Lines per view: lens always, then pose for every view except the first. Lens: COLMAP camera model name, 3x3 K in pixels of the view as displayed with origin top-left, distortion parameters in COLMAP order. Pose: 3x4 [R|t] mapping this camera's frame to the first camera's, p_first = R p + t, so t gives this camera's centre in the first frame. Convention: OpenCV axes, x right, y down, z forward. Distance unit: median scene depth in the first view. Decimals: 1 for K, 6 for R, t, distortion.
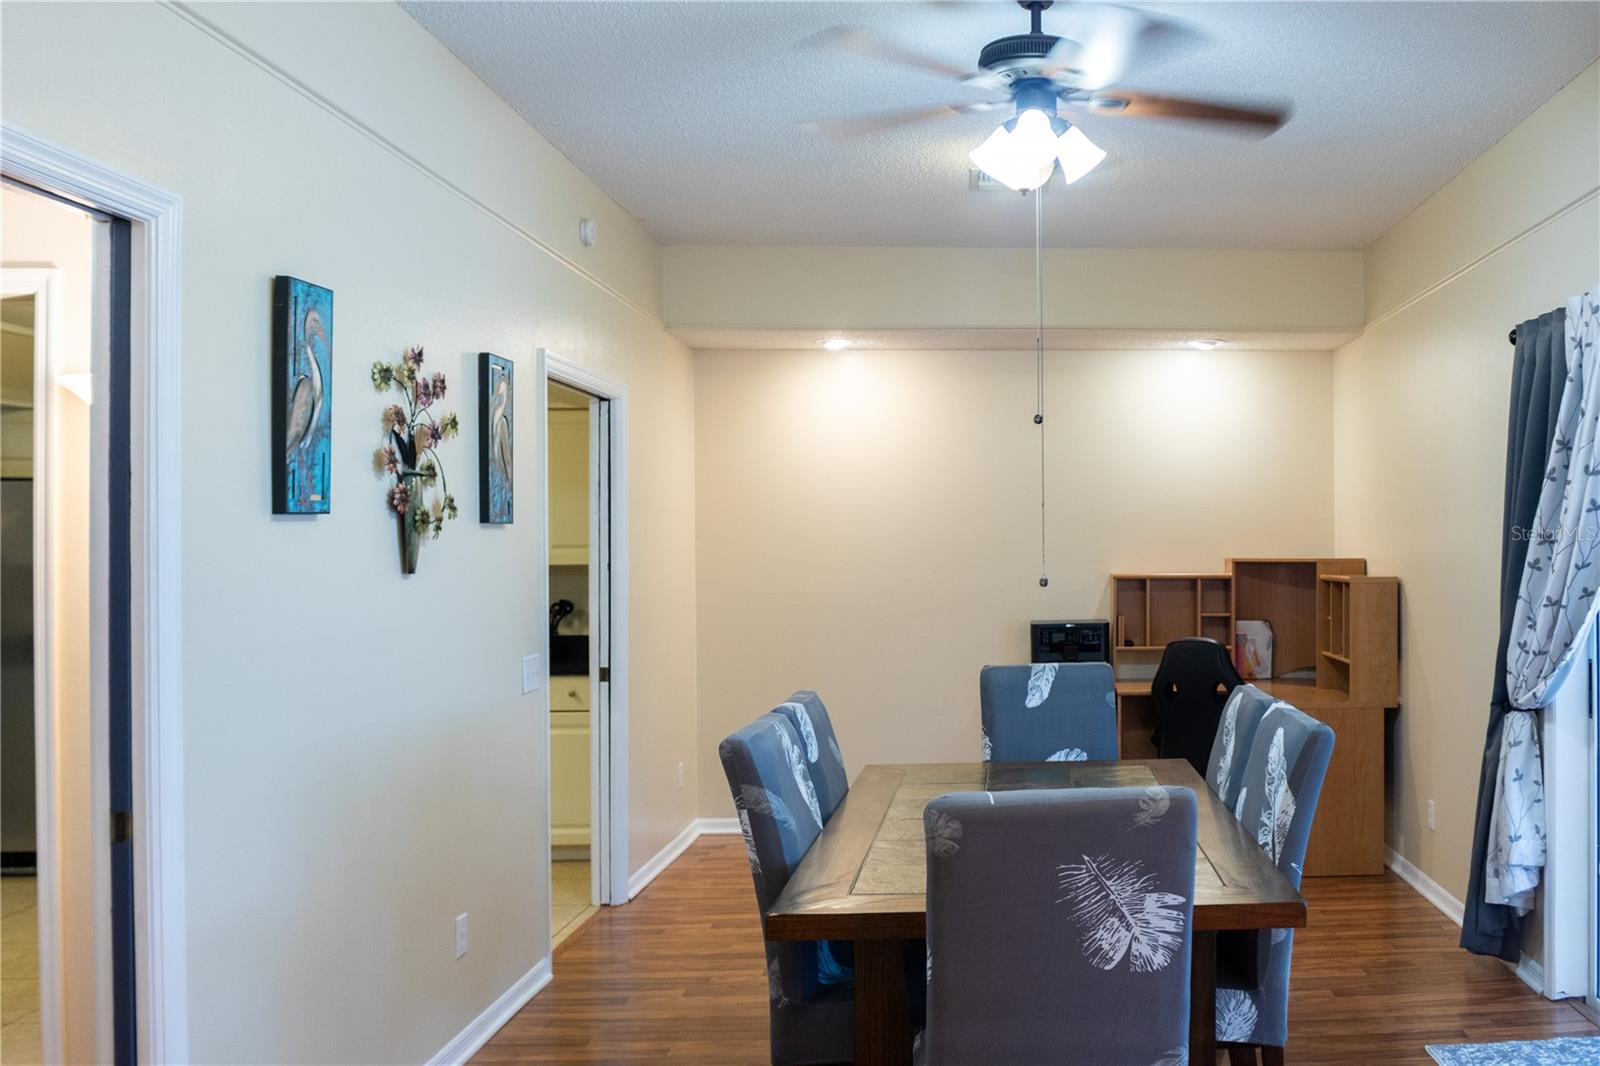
lens RADIAL K [[1295.1, 0, 800.0], [0, 1295.1, 533.0], [0, 0, 1]] dist [-0.047954, 0.002077]
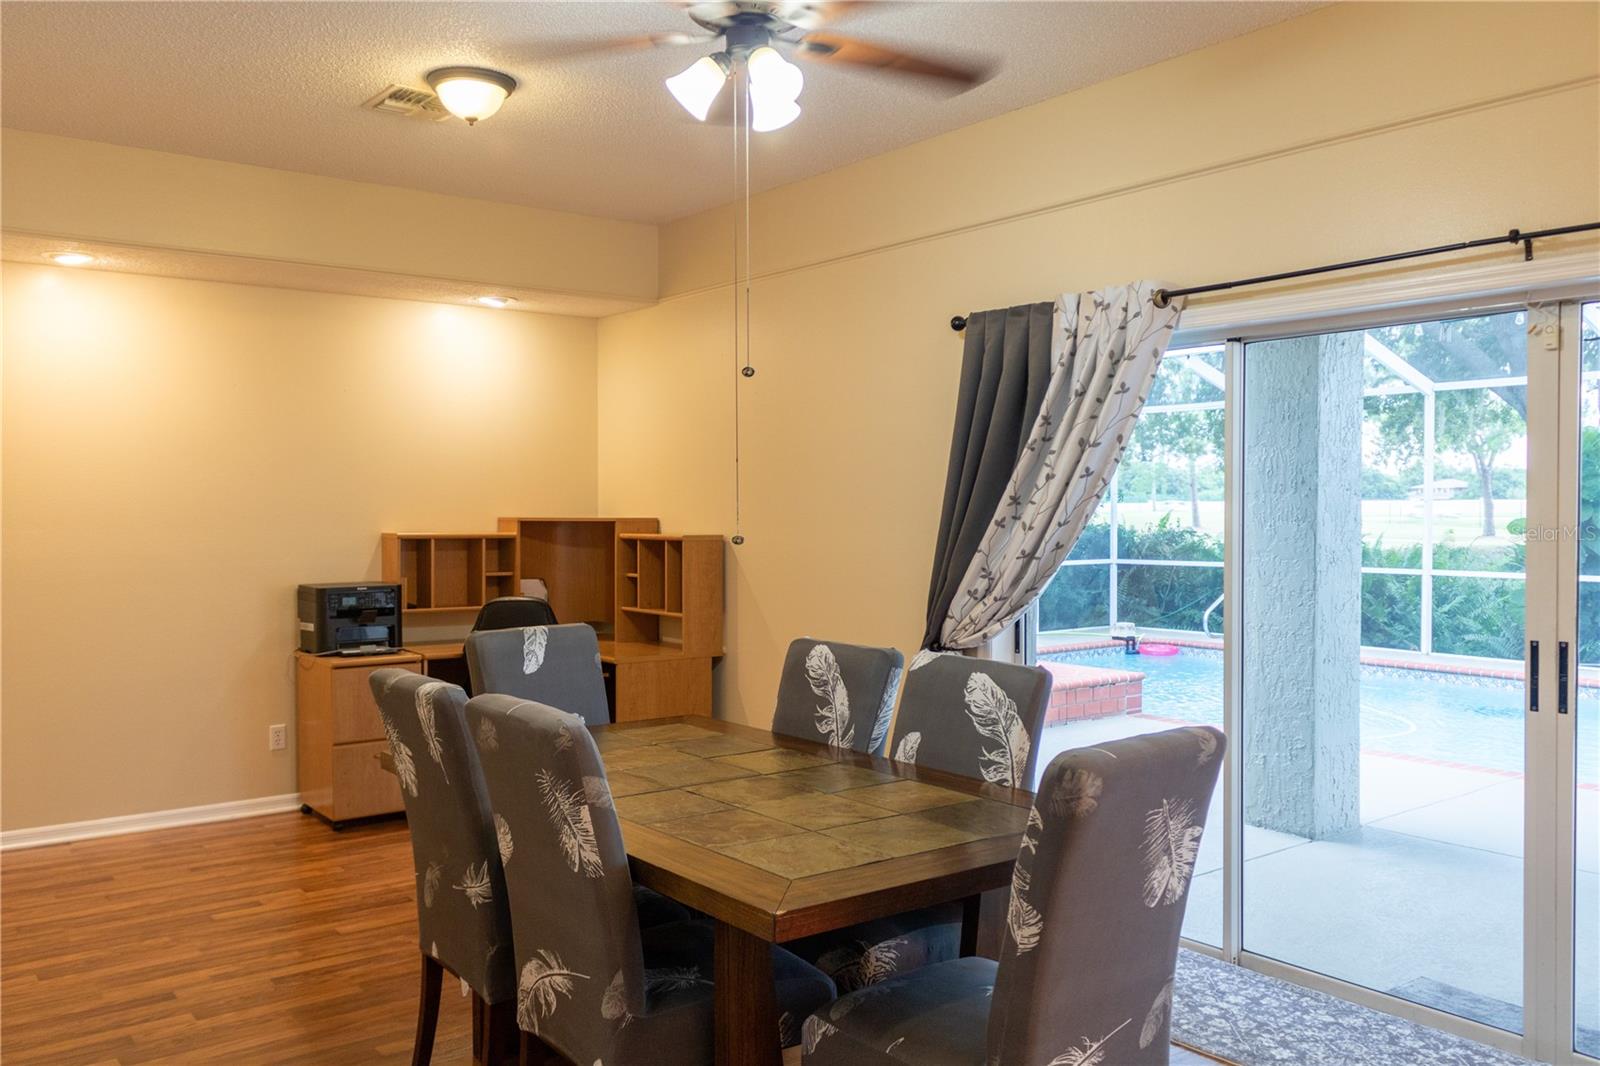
lens RADIAL K [[1311.4, 0, 800.0], [0, 1311.4, 533.0], [0, 0, 1]] dist [0.006595, 0.009908]
pose [[0.823445, -0.005608, 0.567368, -0.189156], [-0.011883, 0.999561, 0.027127, 0.003139], [-0.567272, -0.029080, 0.823017, 0.091525]]
